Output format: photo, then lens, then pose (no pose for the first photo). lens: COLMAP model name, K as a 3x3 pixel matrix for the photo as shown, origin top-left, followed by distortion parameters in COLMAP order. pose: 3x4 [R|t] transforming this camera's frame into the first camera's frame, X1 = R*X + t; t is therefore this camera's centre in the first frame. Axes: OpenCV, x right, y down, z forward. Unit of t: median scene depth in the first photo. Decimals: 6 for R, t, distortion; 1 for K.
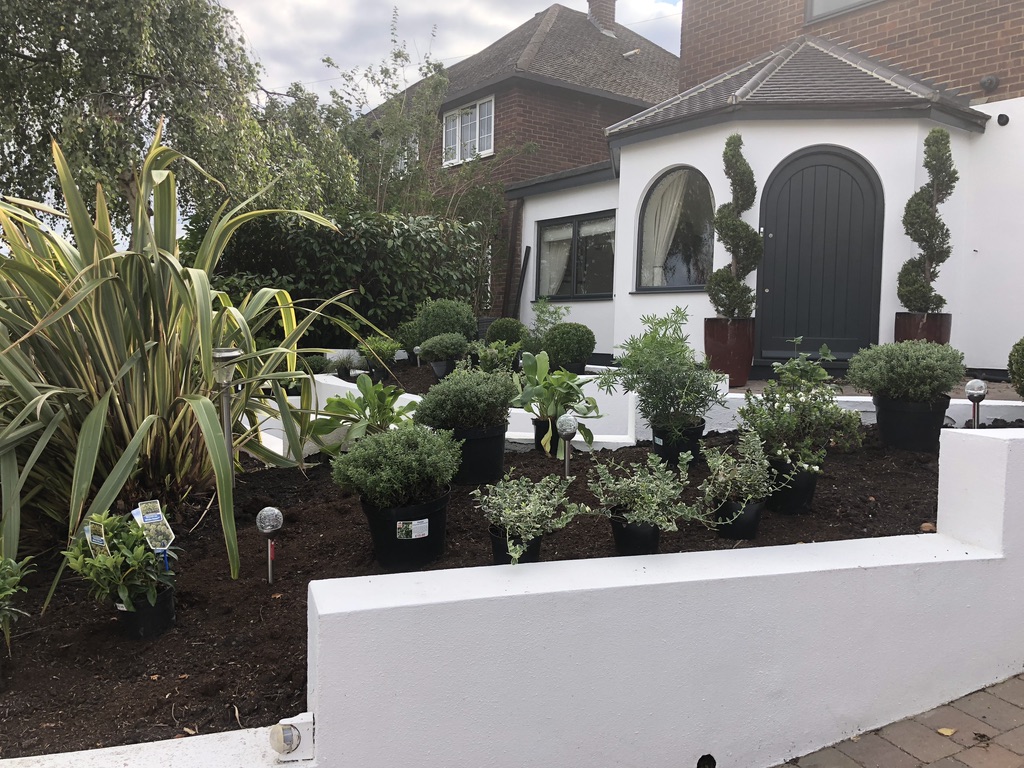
lens RADIAL K [[903.6, 0, 512.1], [0, 903.6, 378.9], [0, 0, 1]] dist [-0.011880, 0.003527]
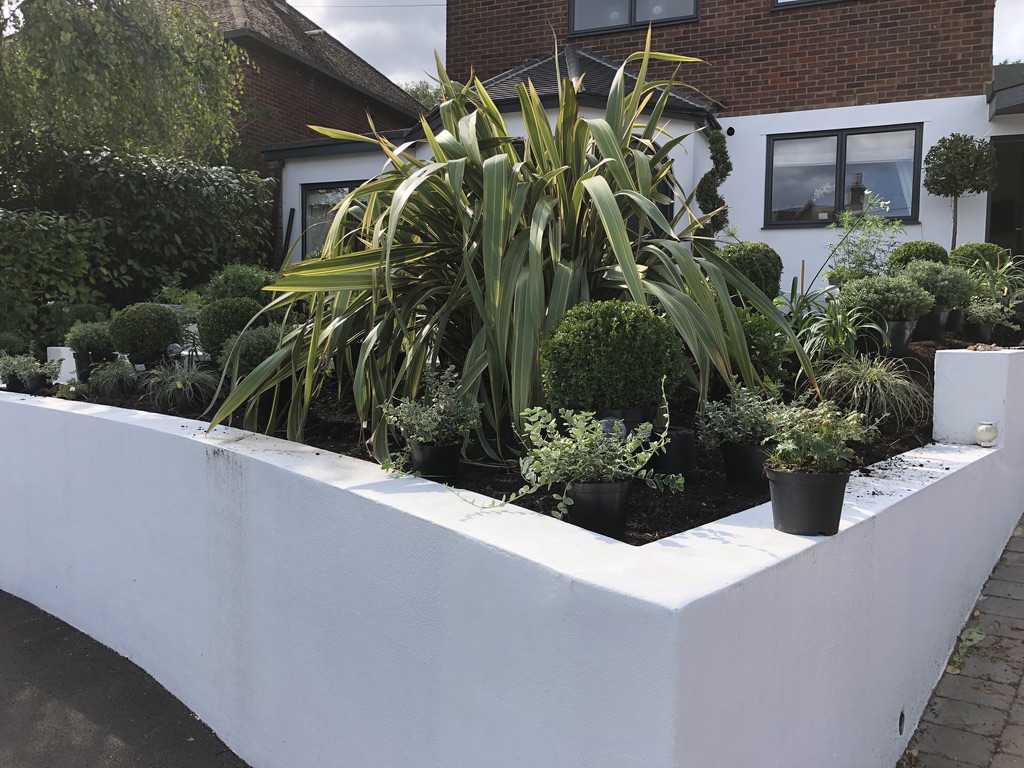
lens RADIAL K [[903.6, 0, 515.8], [0, 903.6, 385.5], [0, 0, 1]] dist [-0.011880, 0.003527]
pose [[0.813197, -0.046478, 0.580130, -0.446090], [0.047270, 0.998787, 0.013759, 0.056608], [-0.580066, 0.016234, 0.814407, 0.053130]]
